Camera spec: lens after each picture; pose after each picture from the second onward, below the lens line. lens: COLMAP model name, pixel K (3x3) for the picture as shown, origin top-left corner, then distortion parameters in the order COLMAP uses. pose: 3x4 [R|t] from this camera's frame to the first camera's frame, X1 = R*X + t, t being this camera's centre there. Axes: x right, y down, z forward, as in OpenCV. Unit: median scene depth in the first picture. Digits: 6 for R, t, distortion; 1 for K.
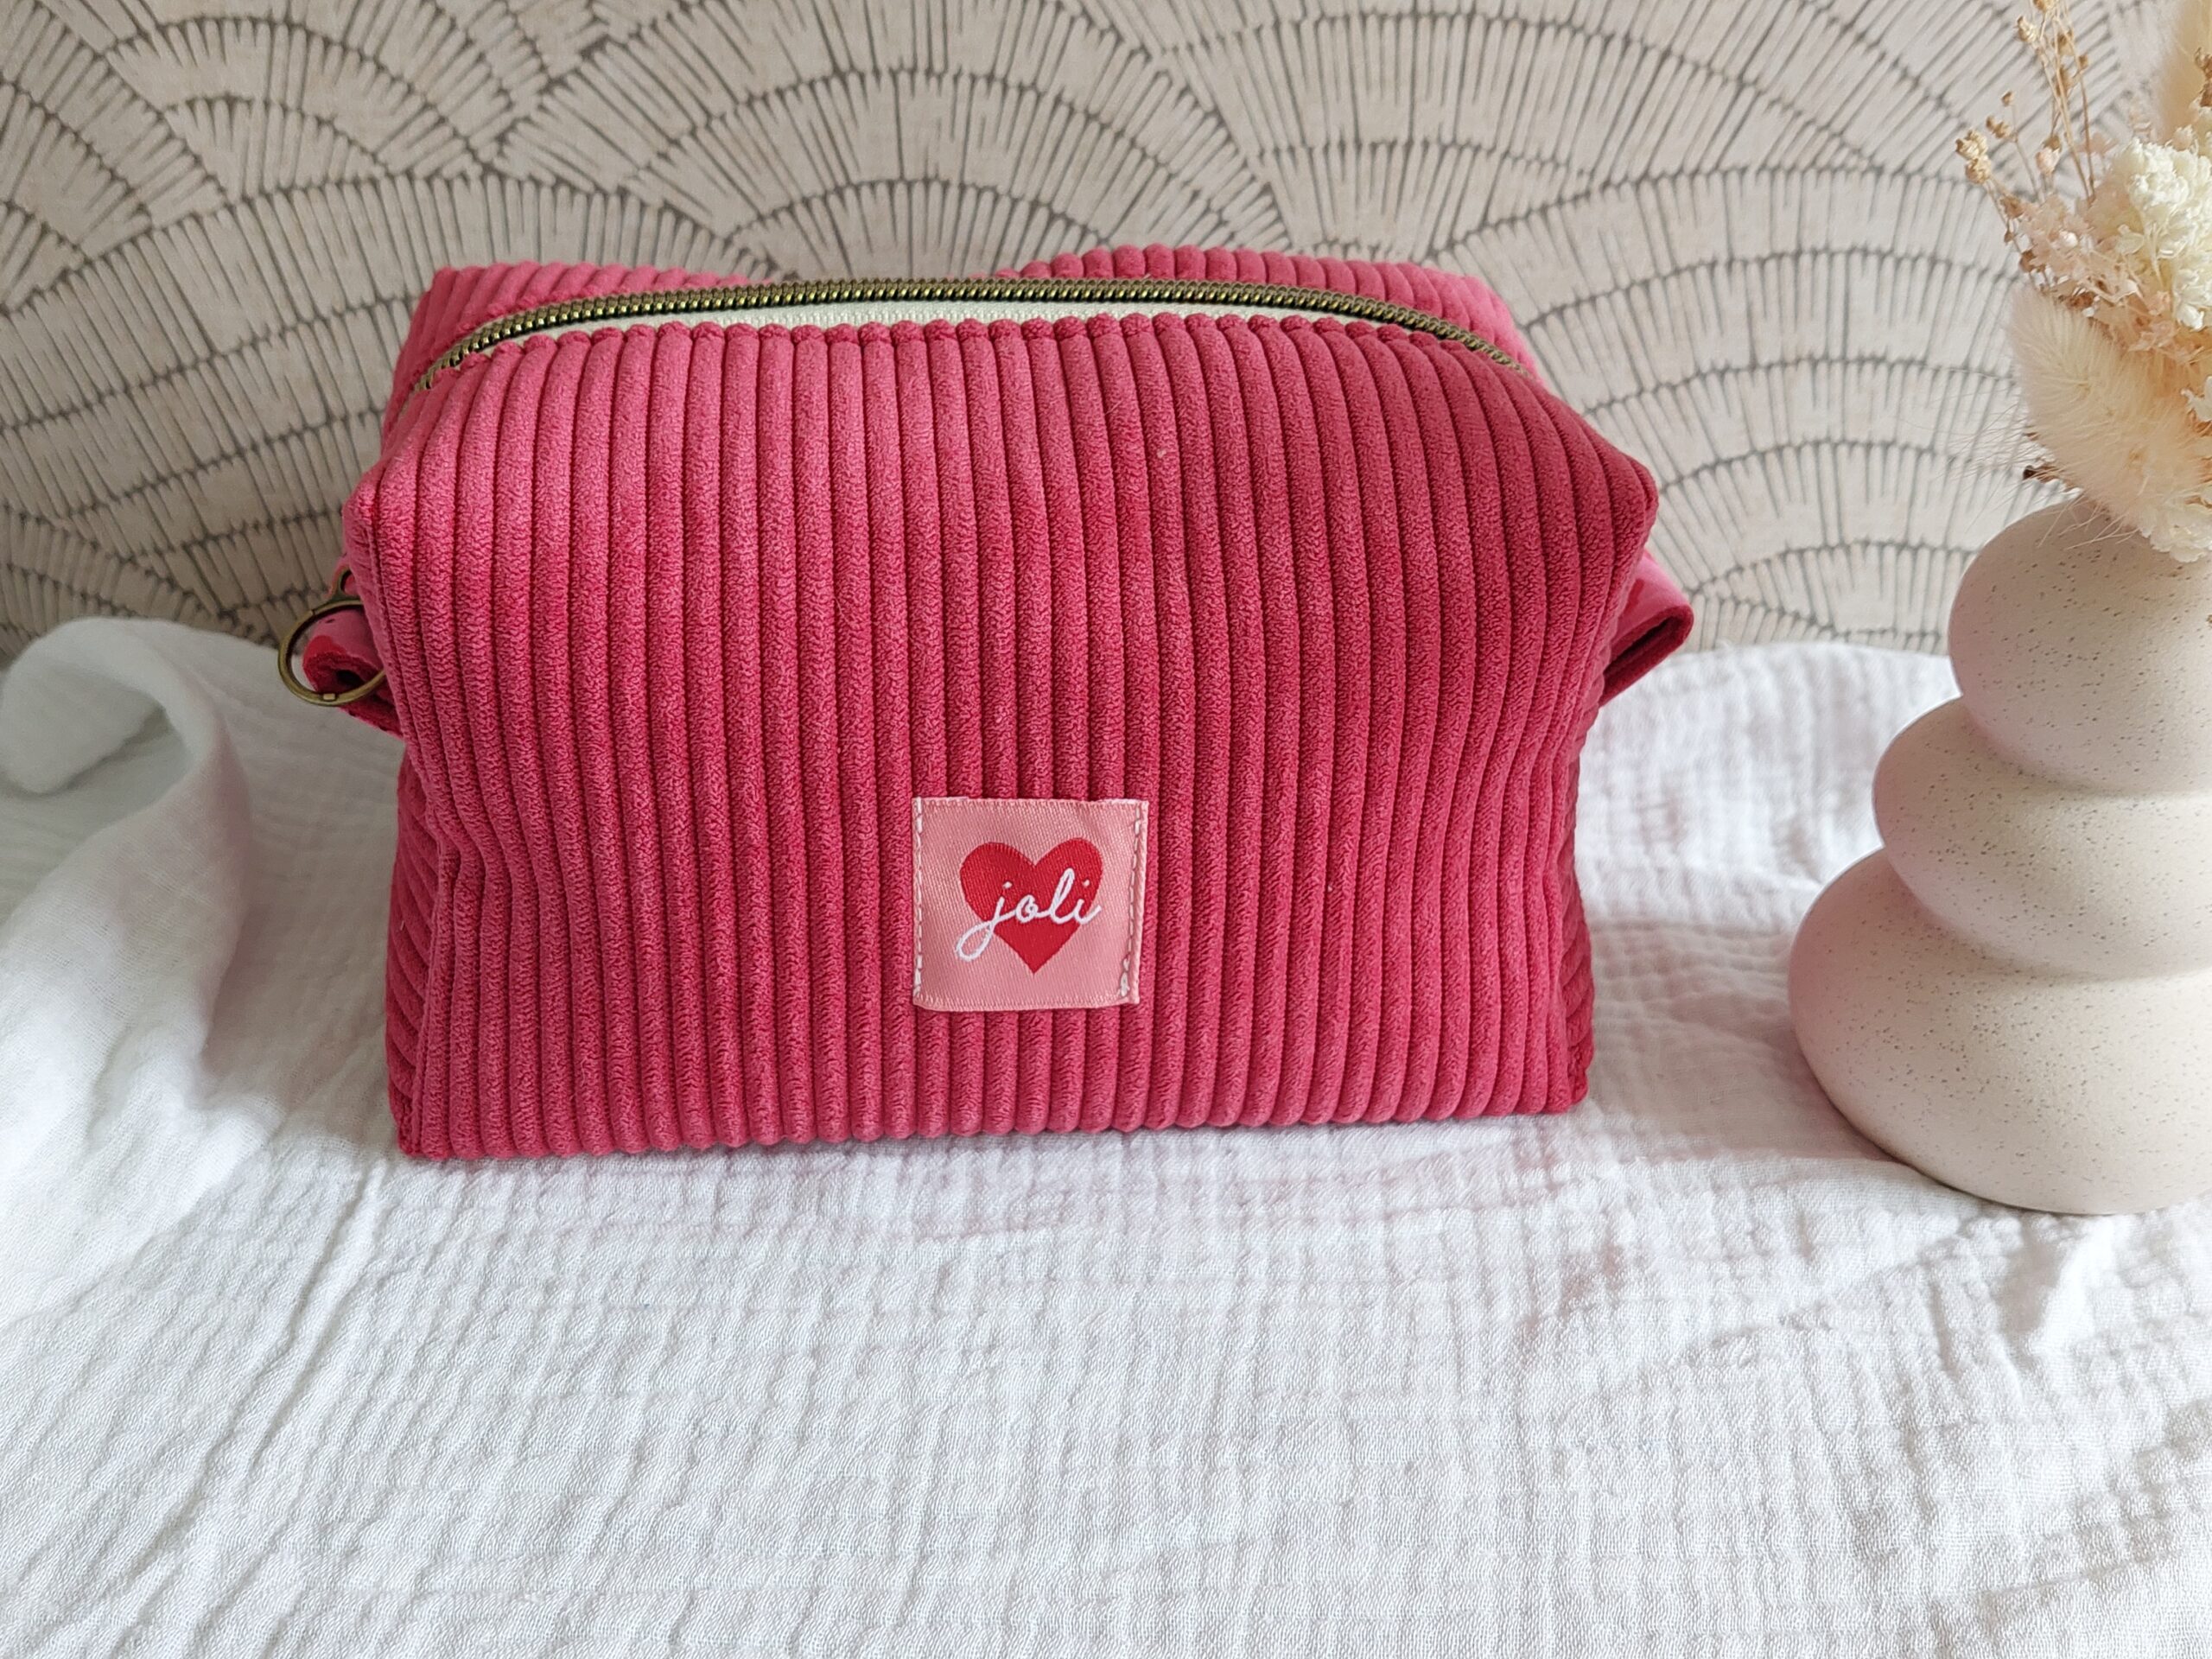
lens RADIAL K [[2056.8, 0, 1106.0], [0, 2056.8, 829.5], [0, 0, 1]] dist [0.020337, -0.068137]
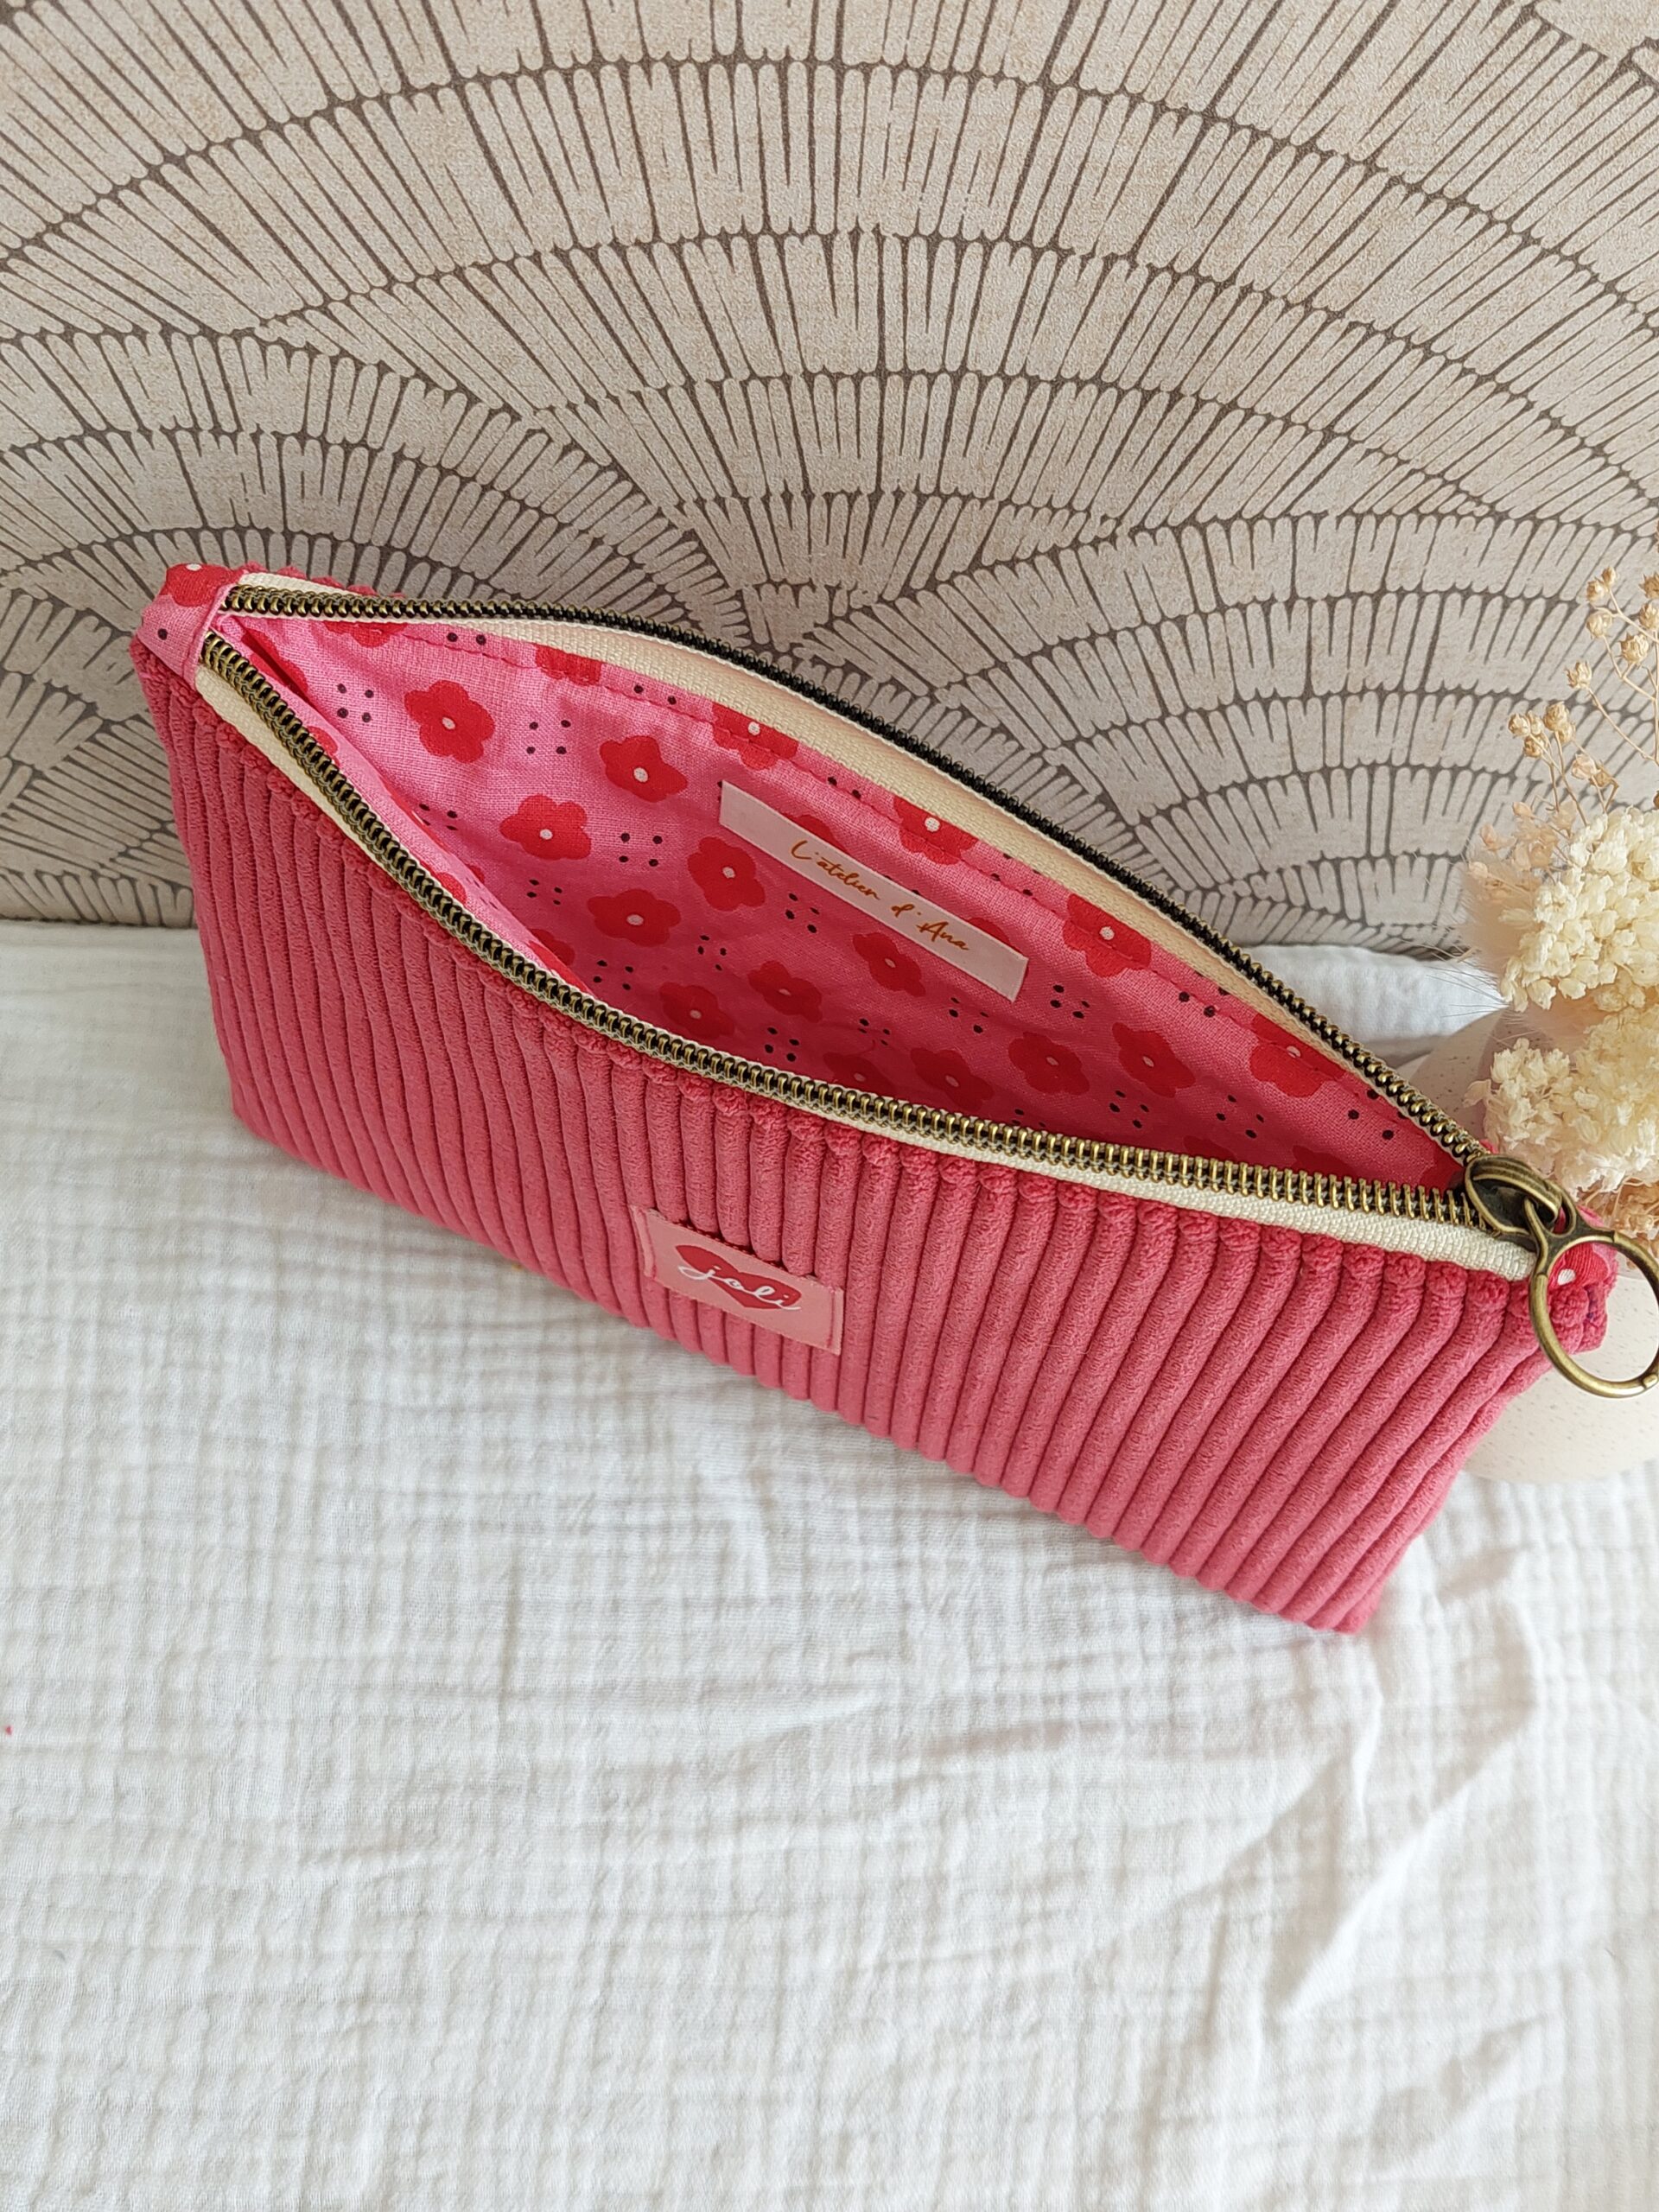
lens RADIAL K [[2097.6, 0, 786.5], [0, 2097.6, 1109.0], [0, 0, 1]] dist [0.050154, -0.102612]
pose [[0.999770, 0.020586, 0.006032, 0.117465], [-0.020352, 0.821357, 0.570051, -0.602373], [0.006781, -0.570043, 0.821587, 0.246591]]
